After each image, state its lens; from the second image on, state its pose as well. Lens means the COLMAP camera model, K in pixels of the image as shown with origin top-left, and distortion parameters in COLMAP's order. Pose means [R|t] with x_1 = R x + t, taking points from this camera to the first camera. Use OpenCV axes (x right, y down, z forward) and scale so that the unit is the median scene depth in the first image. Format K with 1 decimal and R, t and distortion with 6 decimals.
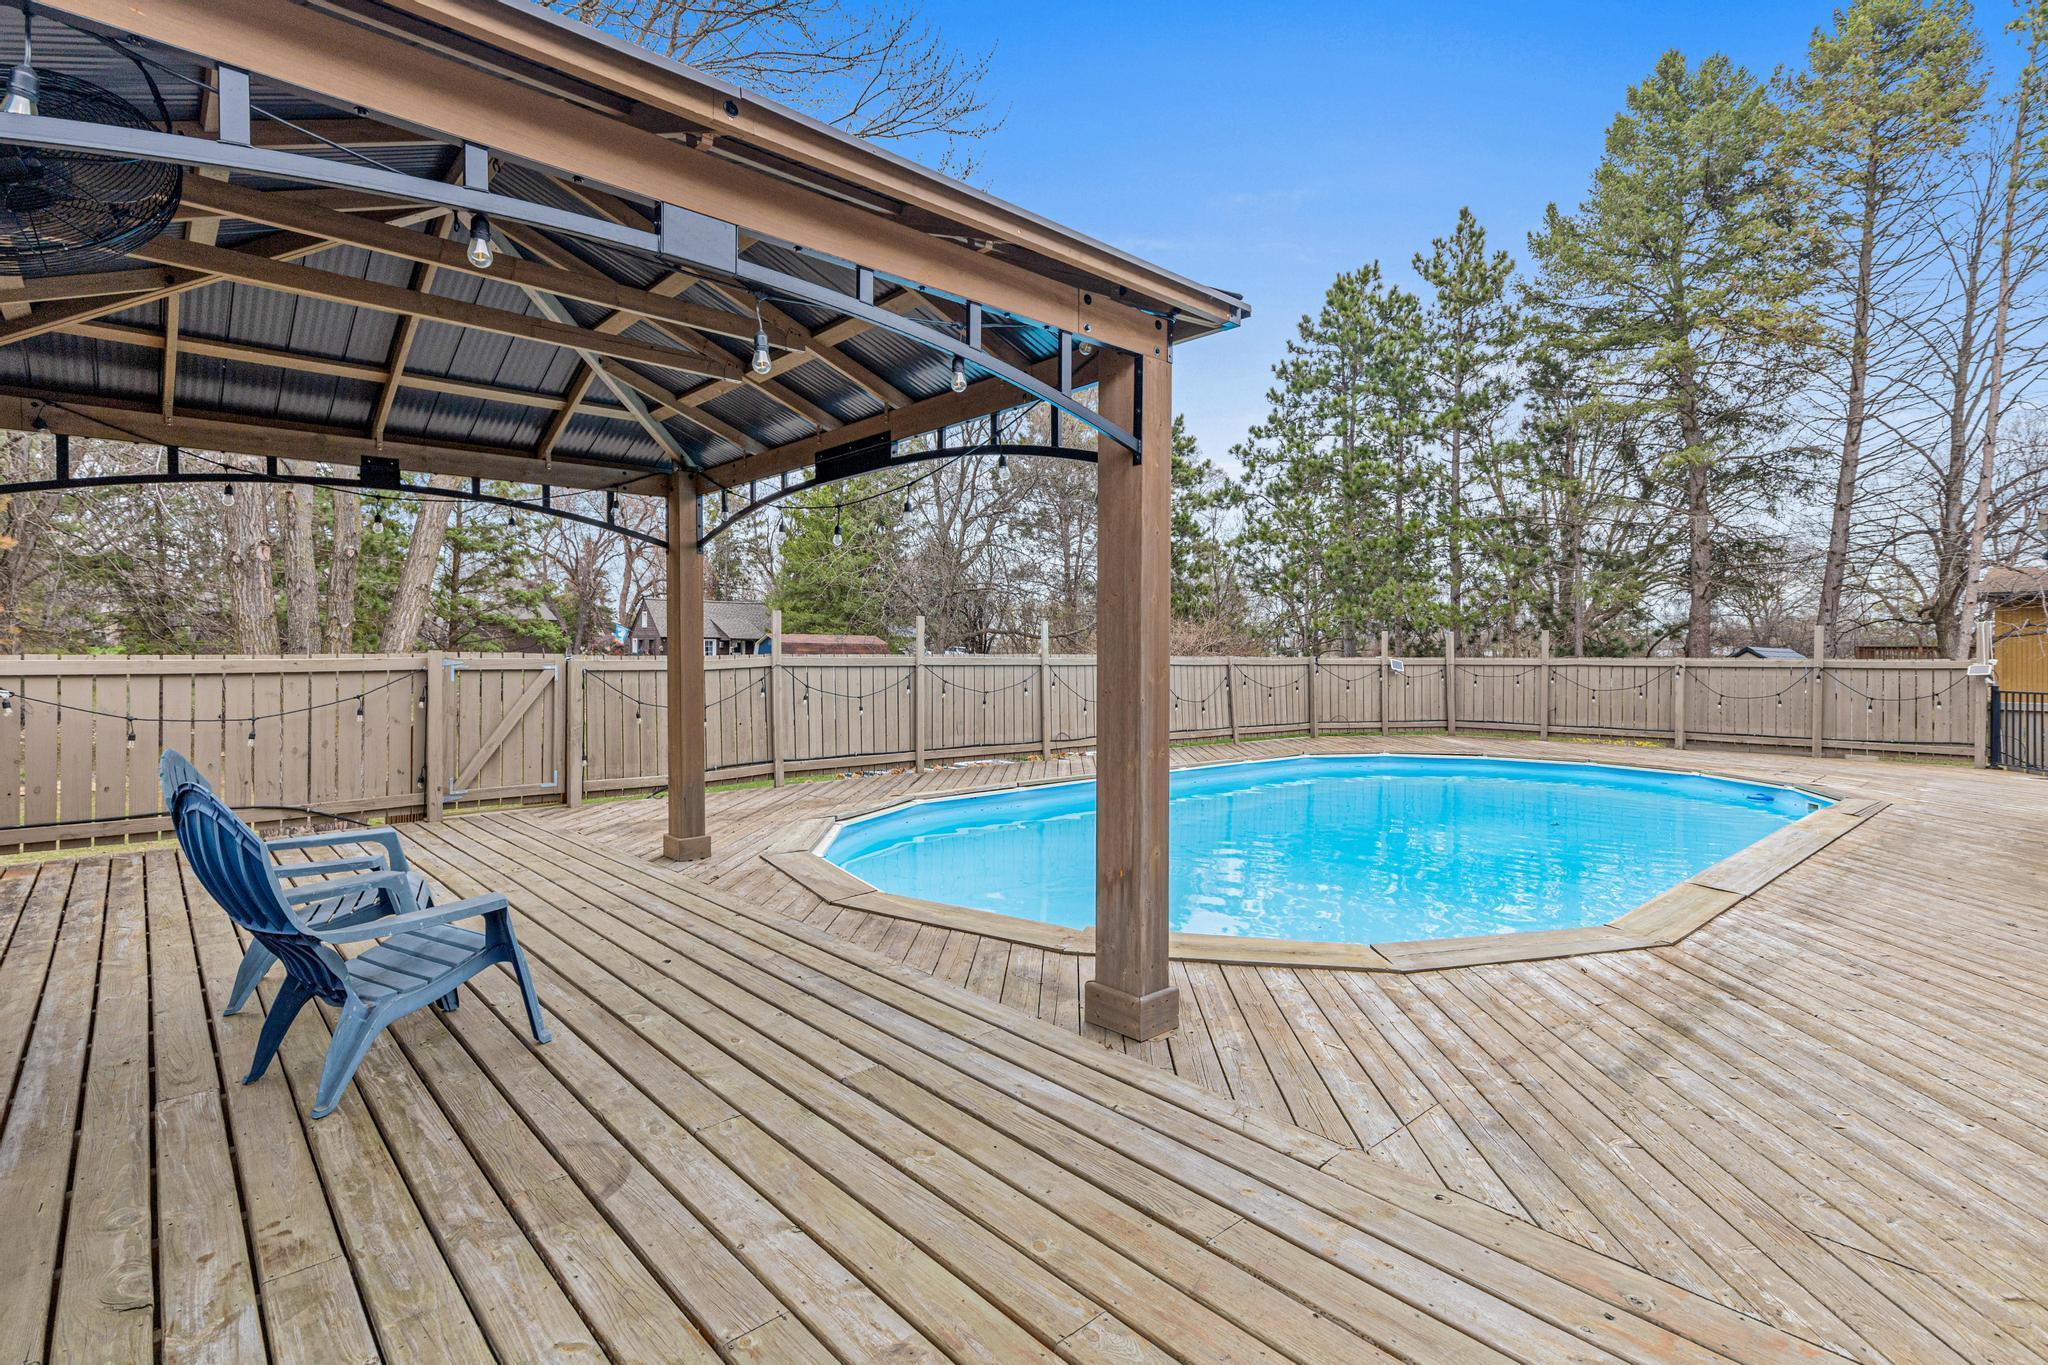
lens RADIAL K [[936.6, 0, 1035.0], [0, 936.6, 673.4], [0, 0, 1]] dist [0.007558, 0.000103]
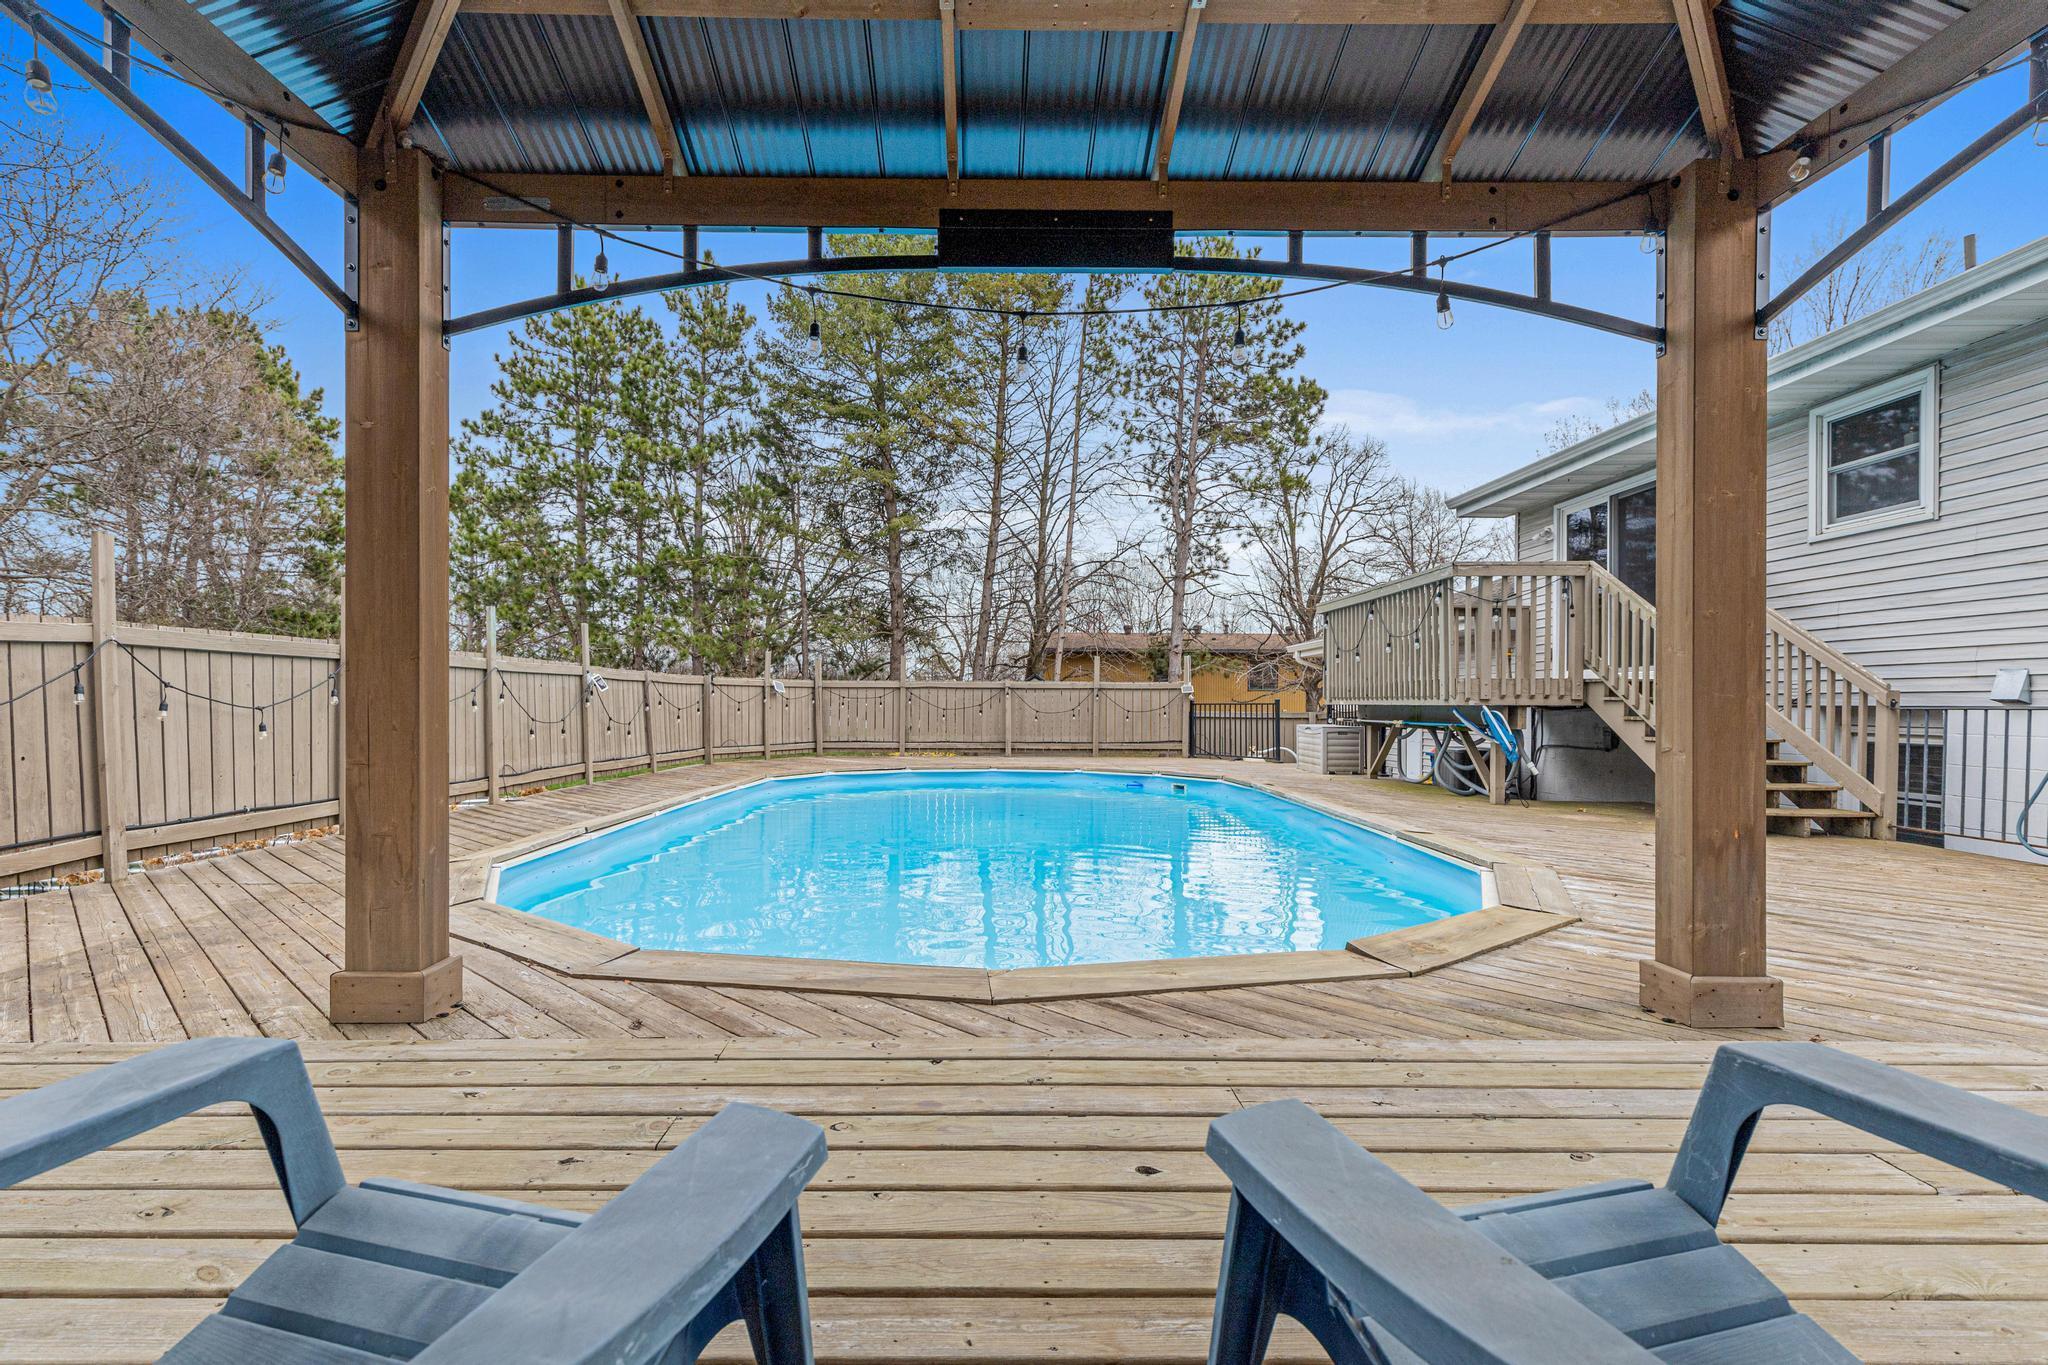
lens RADIAL K [[936.6, 0, 1009.6], [0, 936.6, 711.1], [0, 0, 1]] dist [0.007558, 0.000103]
pose [[0.686151, -0.008491, 0.727410, -0.167037], [0.009680, 0.999950, 0.002542, 0.017368], [-0.727395, 0.005297, 0.686199, 0.158853]]
